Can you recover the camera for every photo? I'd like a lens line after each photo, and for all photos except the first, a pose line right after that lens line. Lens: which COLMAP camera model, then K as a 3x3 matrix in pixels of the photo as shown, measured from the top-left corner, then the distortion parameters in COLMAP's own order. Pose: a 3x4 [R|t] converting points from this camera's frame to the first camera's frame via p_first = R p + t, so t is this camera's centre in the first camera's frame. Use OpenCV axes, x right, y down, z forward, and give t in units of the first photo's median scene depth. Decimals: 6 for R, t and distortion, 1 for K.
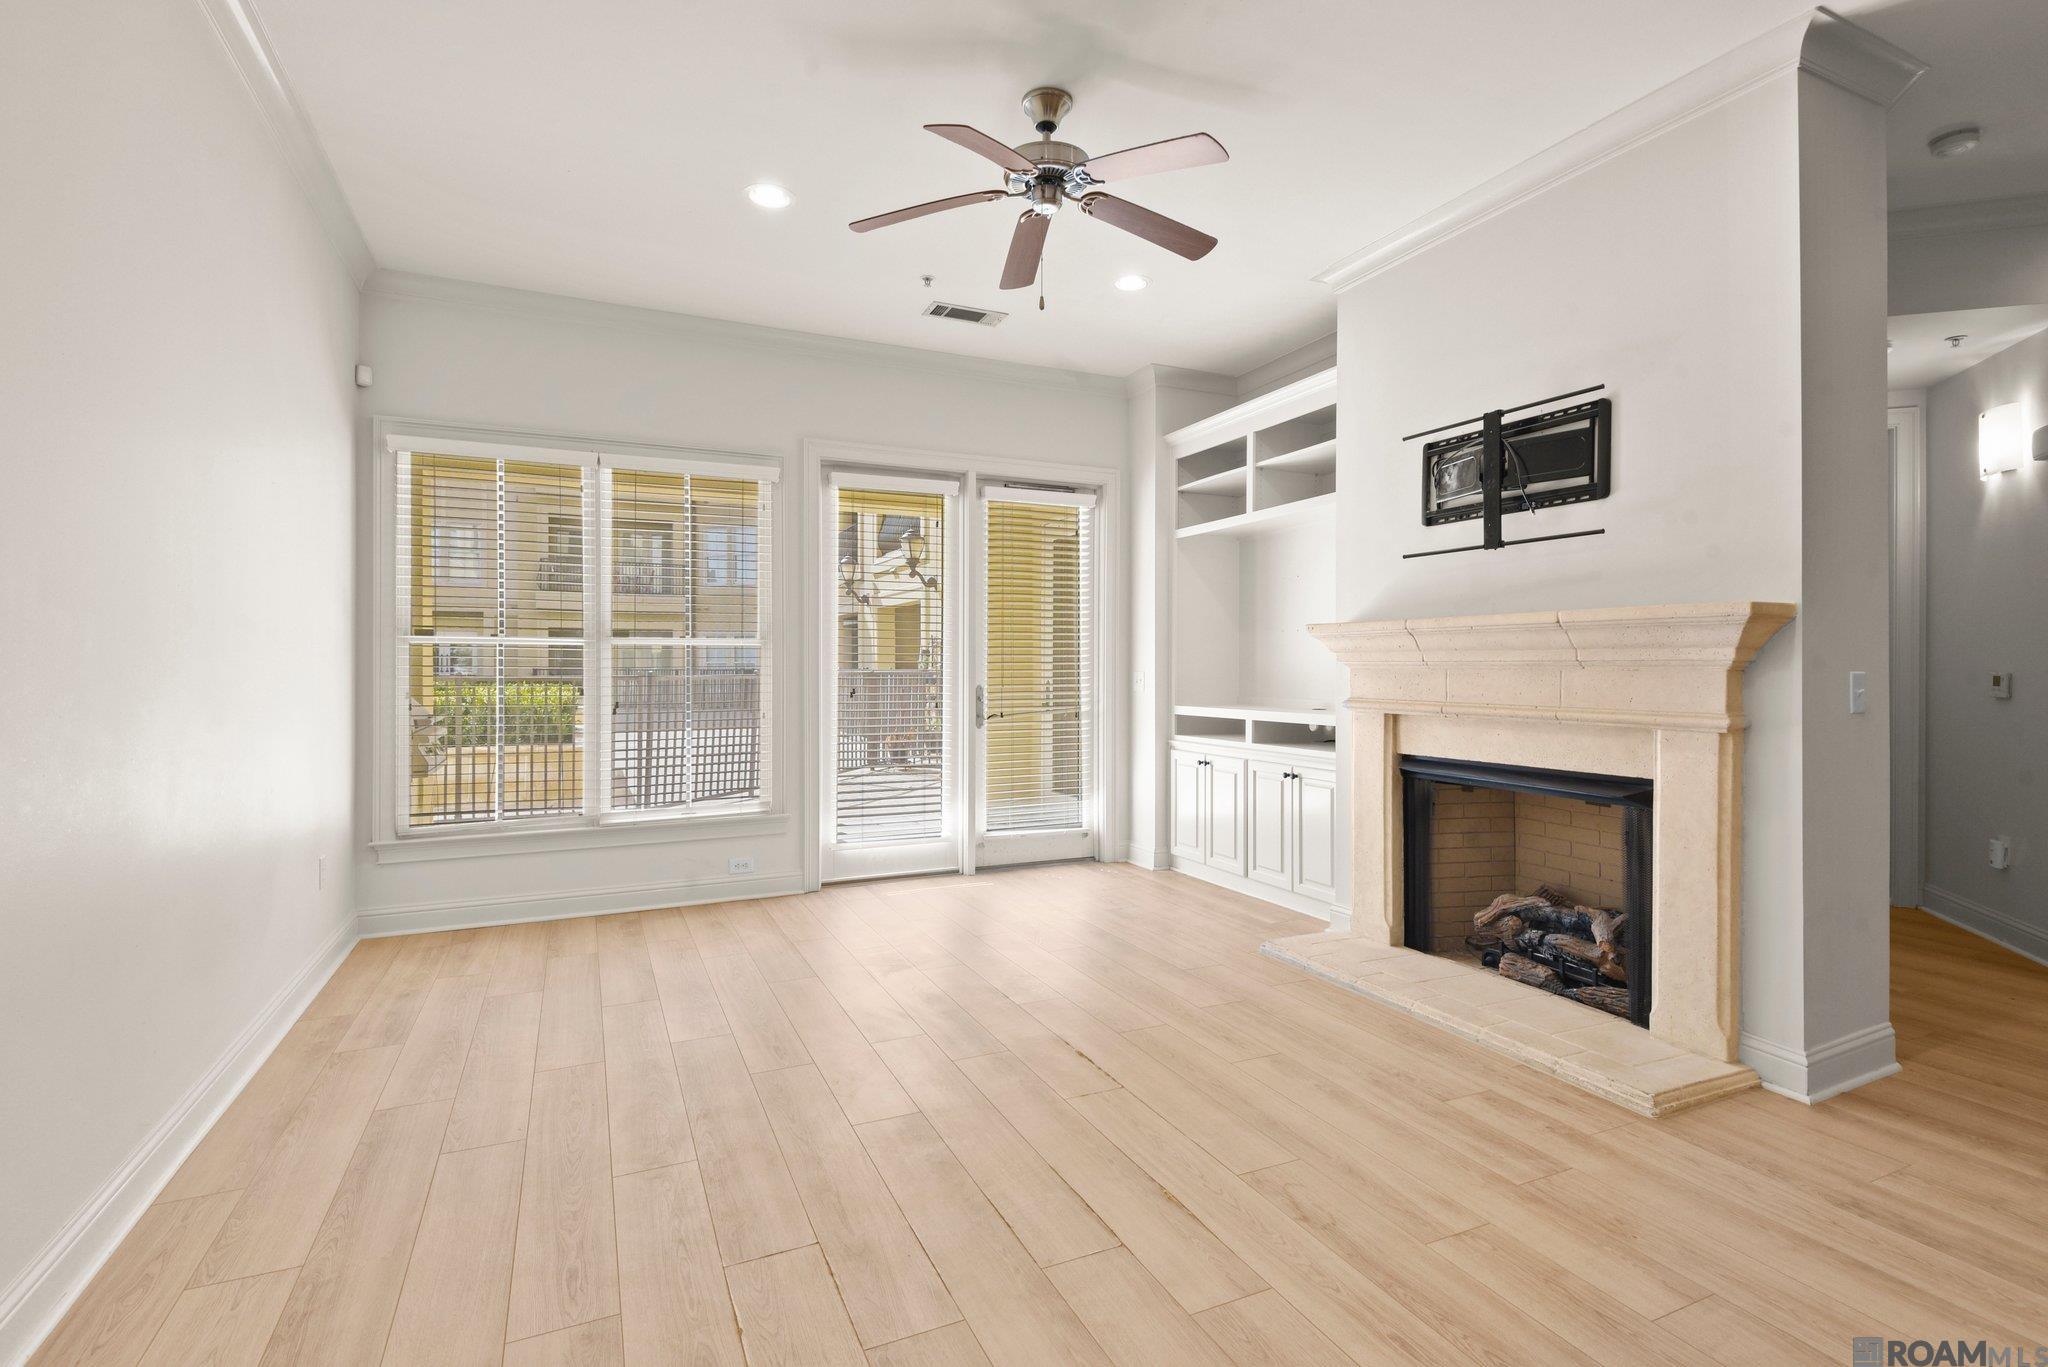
lens RADIAL K [[953.8, 0, 1024.0], [0, 953.8, 683.5], [0, 0, 1]] dist [0.032370, -0.021853]
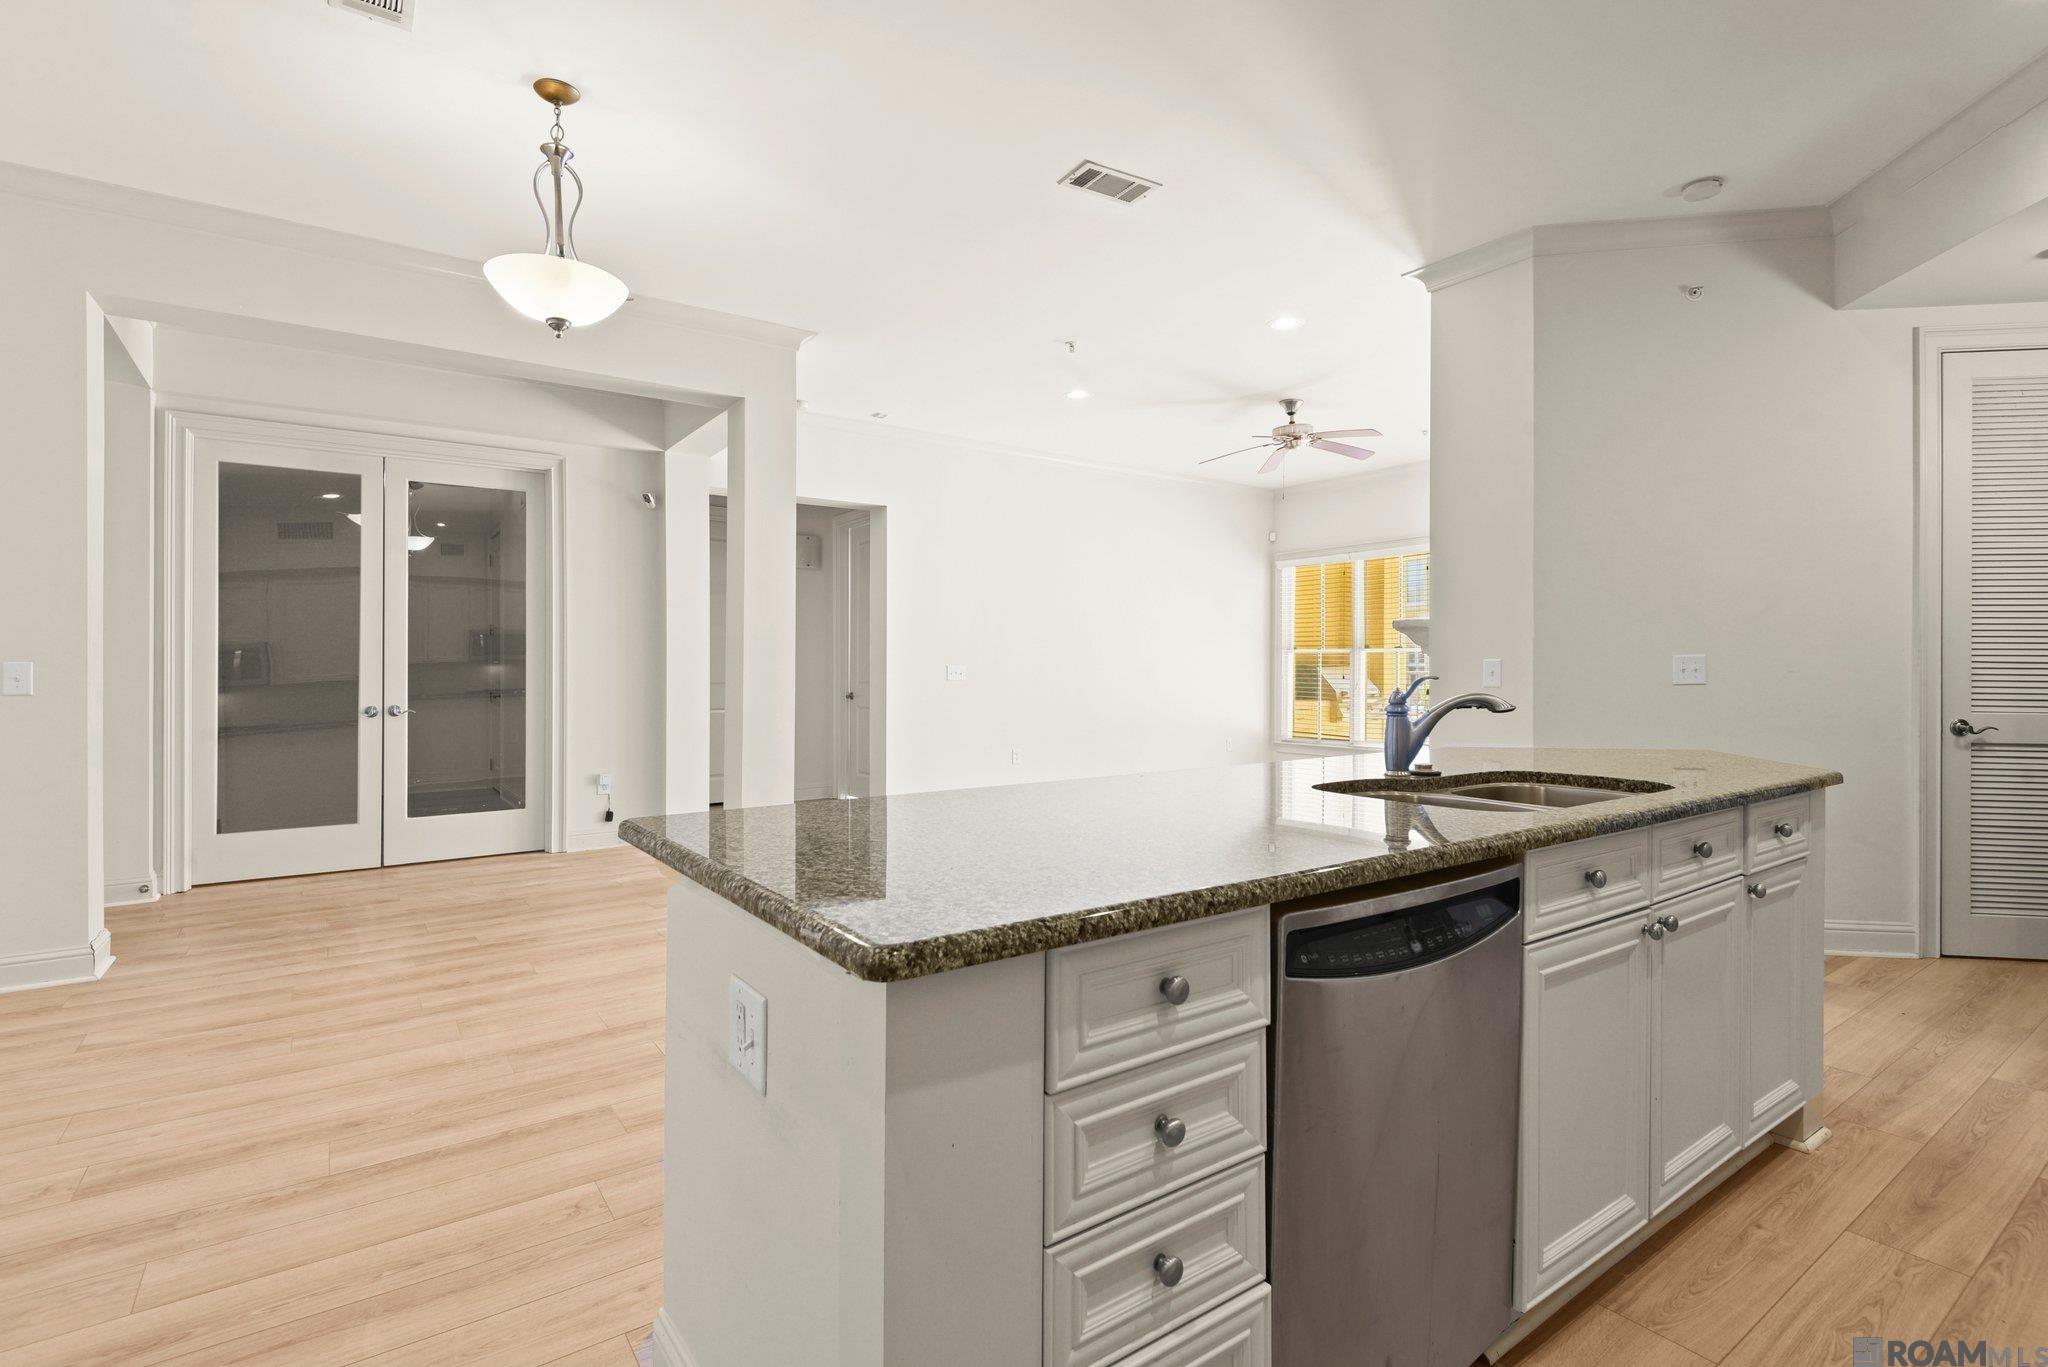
lens RADIAL K [[953.8, 0, 1024.0], [0, 953.8, 683.5], [0, 0, 1]] dist [0.032370, -0.021853]
pose [[0.186678, 0.009085, -0.982379, 1.607164], [-0.021128, 0.999763, 0.005231, 0.023097], [0.982194, 0.019779, 0.186826, 0.017364]]
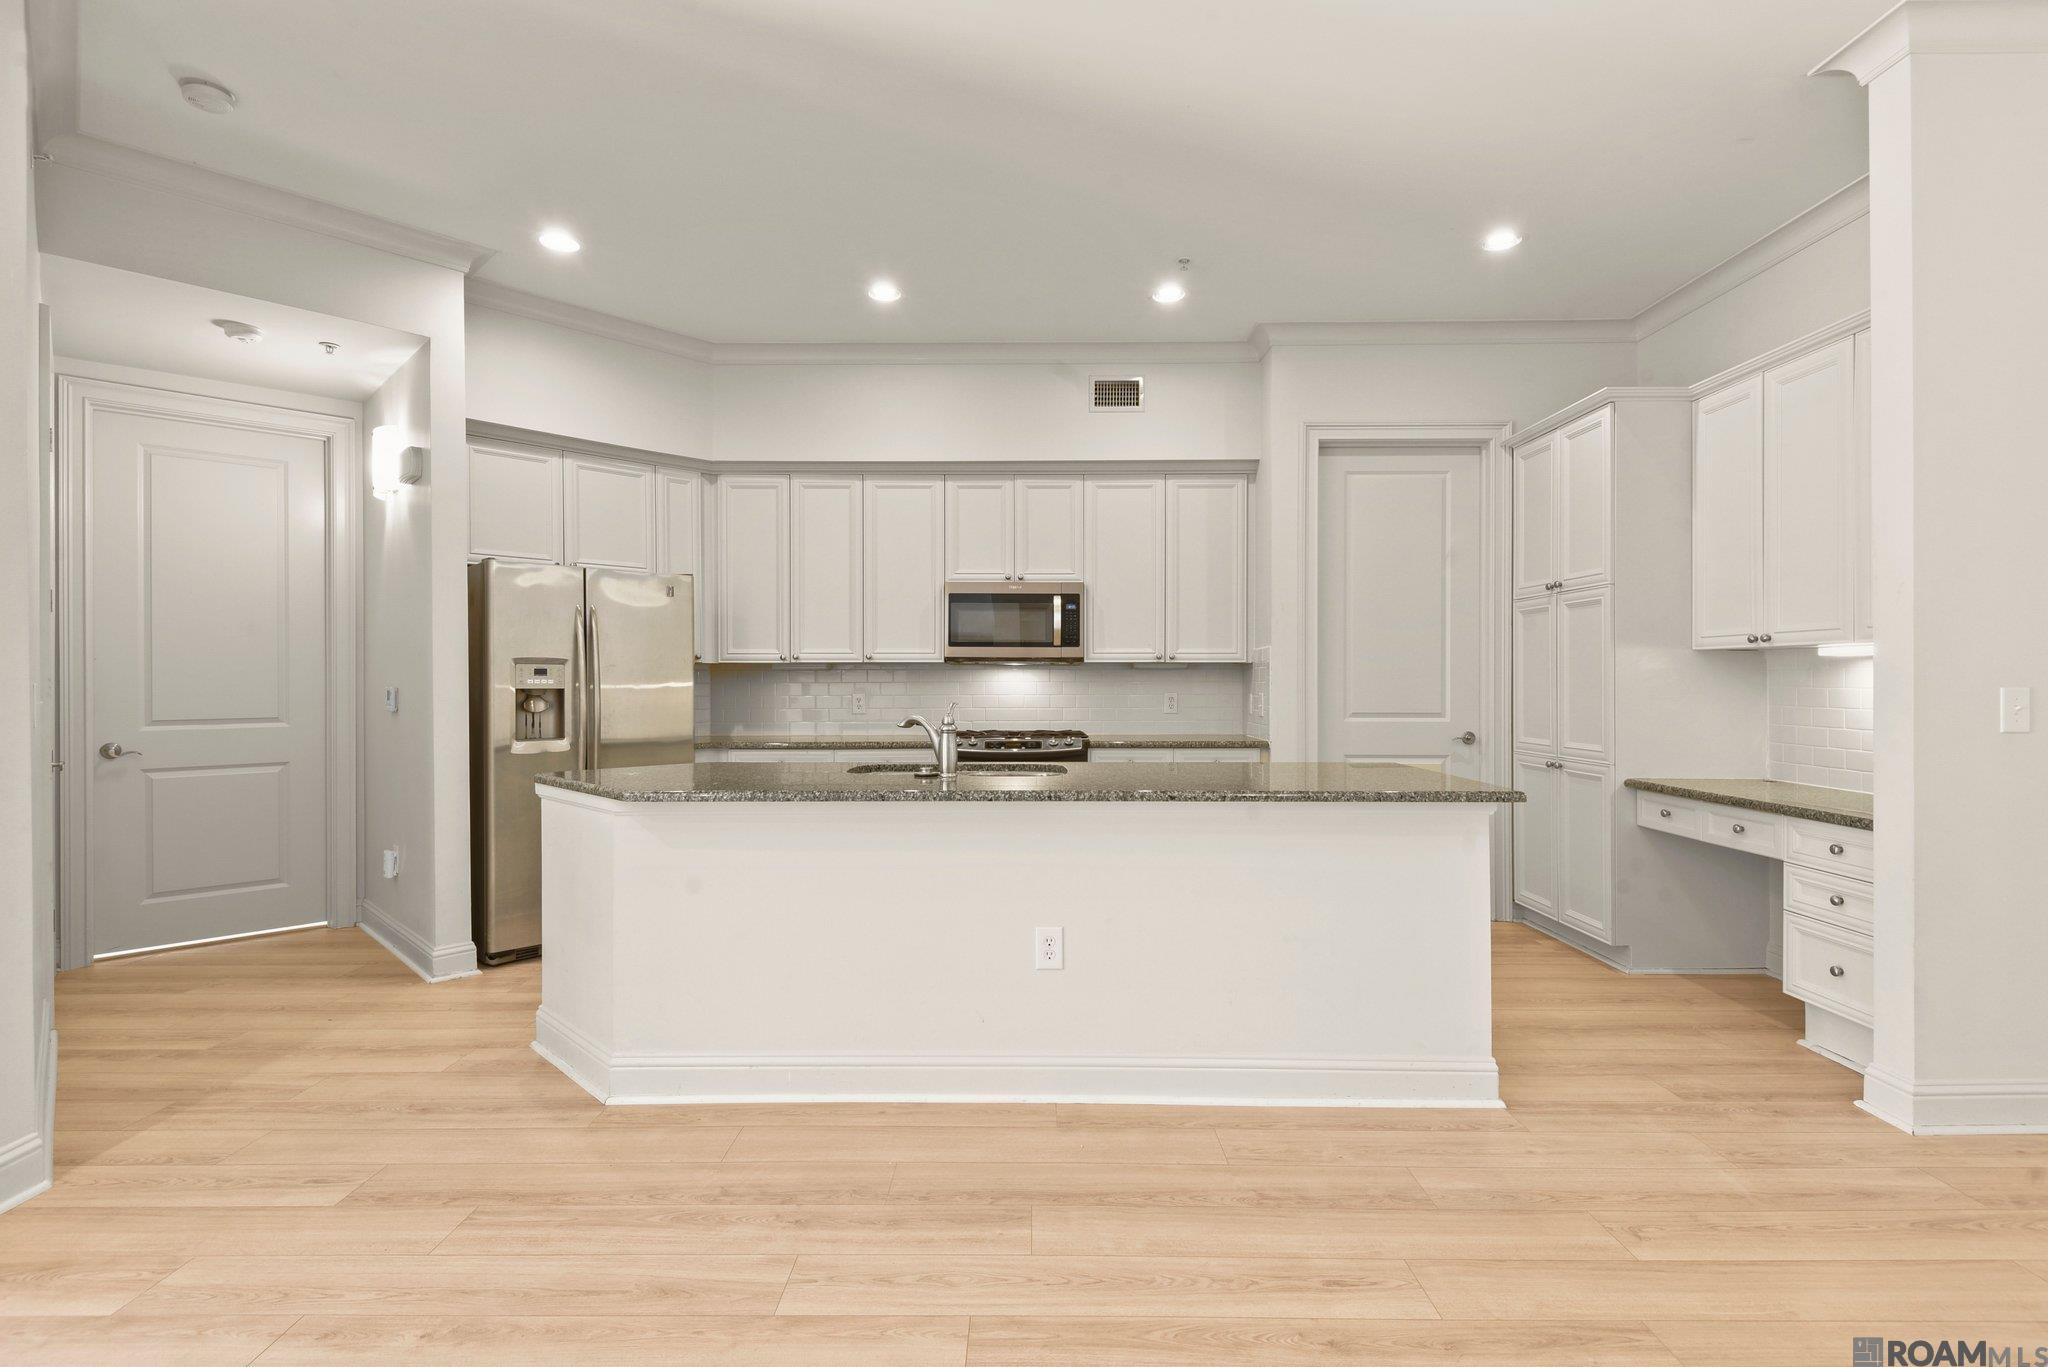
lens RADIAL K [[953.8, 0, 1024.0], [0, 953.8, 683.5], [0, 0, 1]] dist [0.032370, -0.021853]
pose [[0.428836, -0.003974, 0.903374, 0.379482], [0.021448, 0.999753, -0.005783, 0.006100], [-0.903128, 0.021855, 0.428815, -0.049911]]
